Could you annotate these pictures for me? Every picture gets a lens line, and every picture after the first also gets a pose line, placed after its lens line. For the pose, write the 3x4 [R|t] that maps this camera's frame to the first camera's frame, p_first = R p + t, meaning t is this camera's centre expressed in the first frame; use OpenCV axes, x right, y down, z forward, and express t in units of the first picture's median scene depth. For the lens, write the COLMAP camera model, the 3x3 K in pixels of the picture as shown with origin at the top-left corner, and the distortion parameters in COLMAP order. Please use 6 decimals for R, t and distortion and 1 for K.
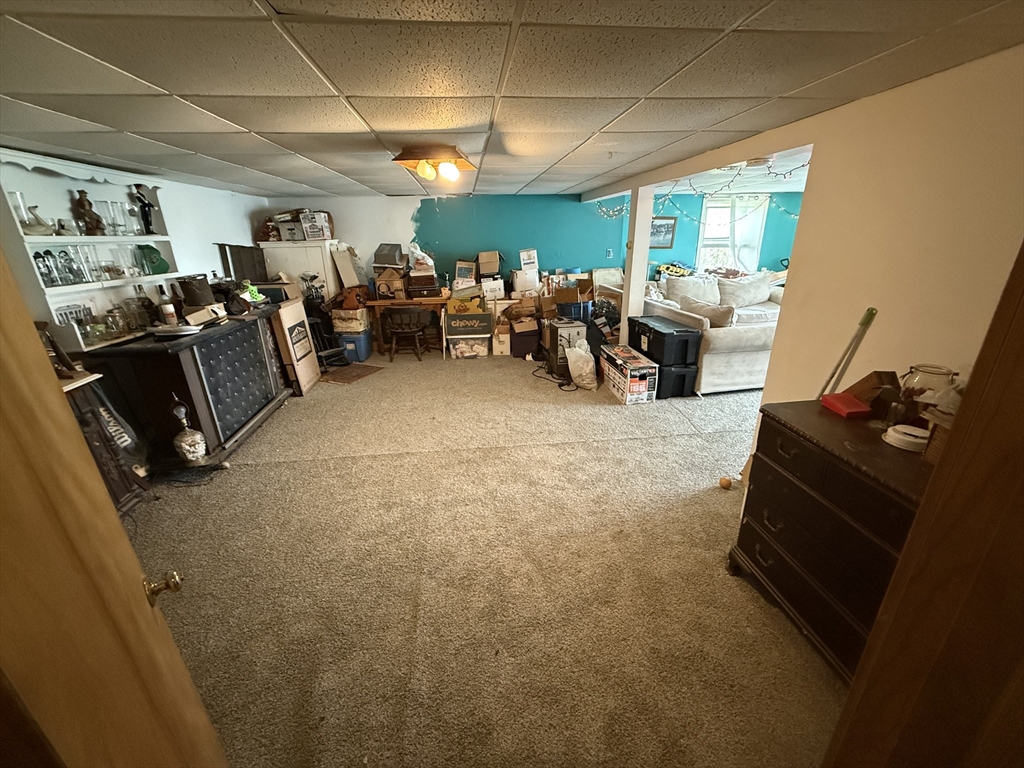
lens RADIAL K [[411.4, 0, 511.1], [0, 411.4, 383.9], [0, 0, 1]] dist [0.000937, 0.000226]
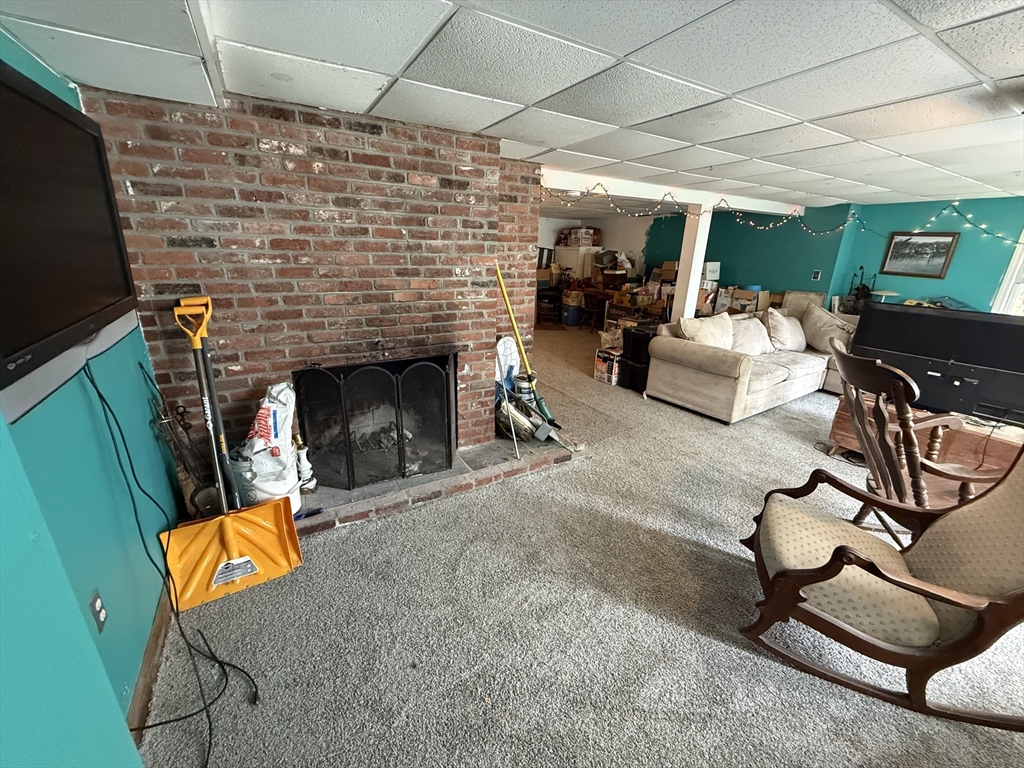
lens RADIAL K [[411.4, 0, 512.0], [0, 411.4, 381.5], [0, 0, 1]] dist [0.000937, 0.000226]
pose [[0.409536, 0.313343, -0.856794, 0.918268], [-0.349621, 0.921368, 0.169844, -0.048901], [0.842642, 0.229996, 0.486885, 0.134013]]
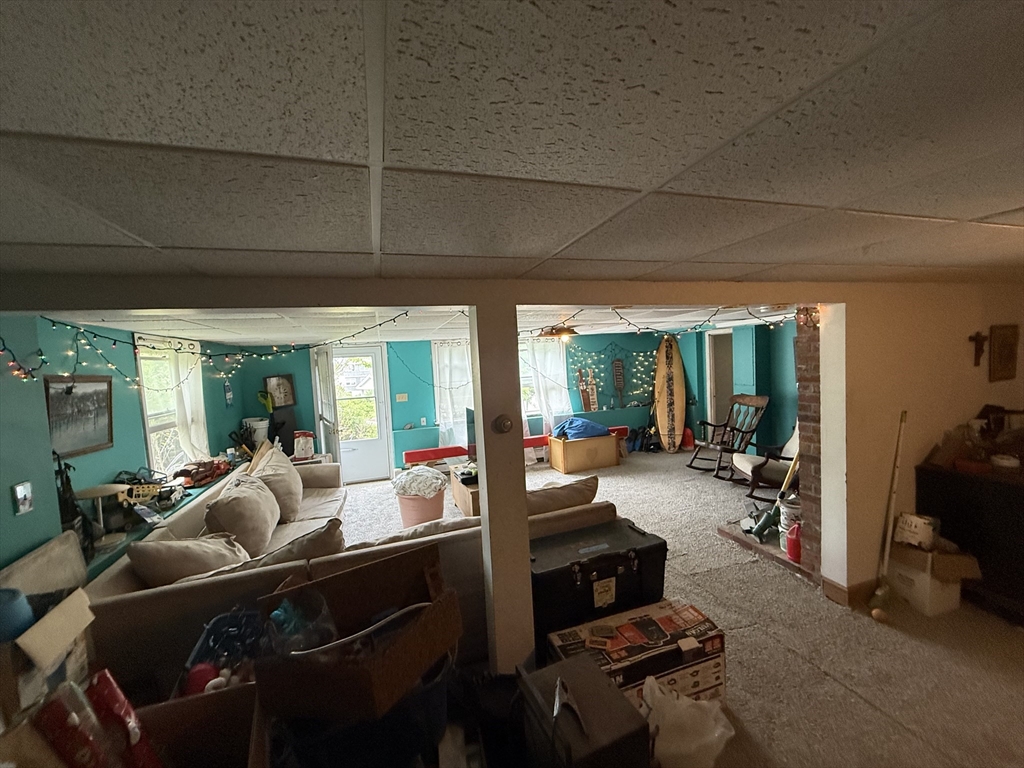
lens RADIAL K [[411.4, 0, 513.3], [0, 411.4, 382.5], [0, 0, 1]] dist [0.000937, 0.000226]
pose [[-0.209982, -0.028268, 0.977297, -0.114108], [0.388064, 0.915063, 0.109847, -0.346387], [-0.897393, 0.402319, -0.181177, 0.860004]]
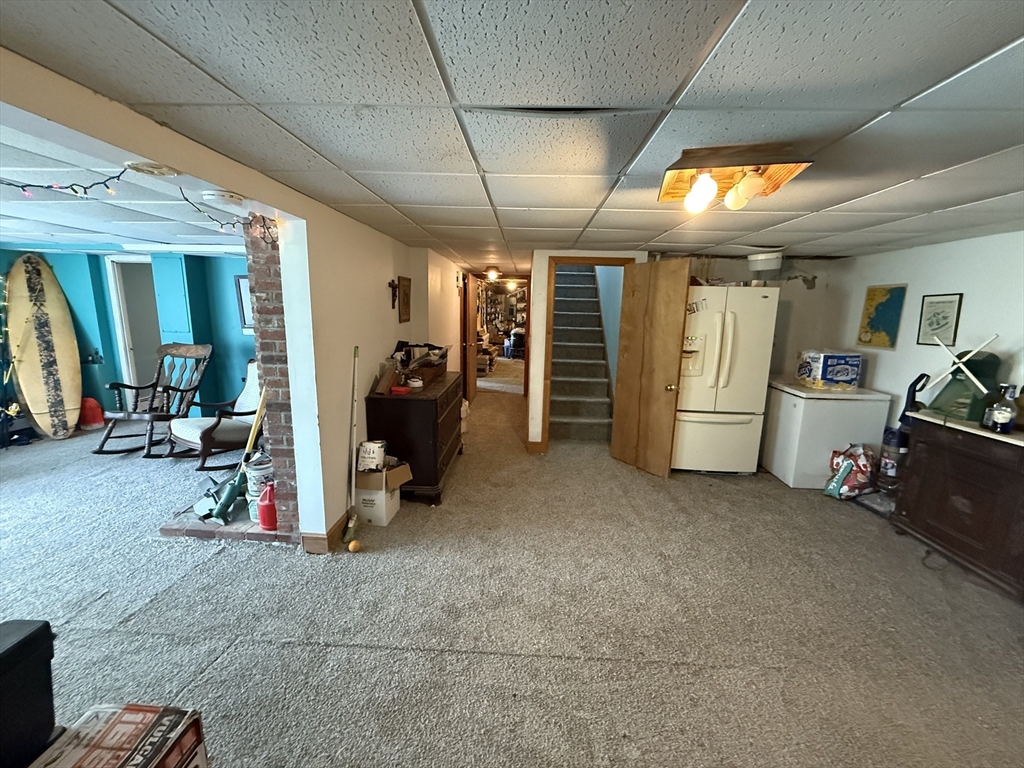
lens RADIAL K [[411.4, 0, 510.5], [0, 411.4, 380.9], [0, 0, 1]] dist [0.000937, 0.000226]
pose [[-0.987328, -0.030620, 0.155709, -0.019530], [0.051772, 0.865372, 0.498449, -0.296689], [-0.150009, 0.500194, -0.852821, 0.804076]]
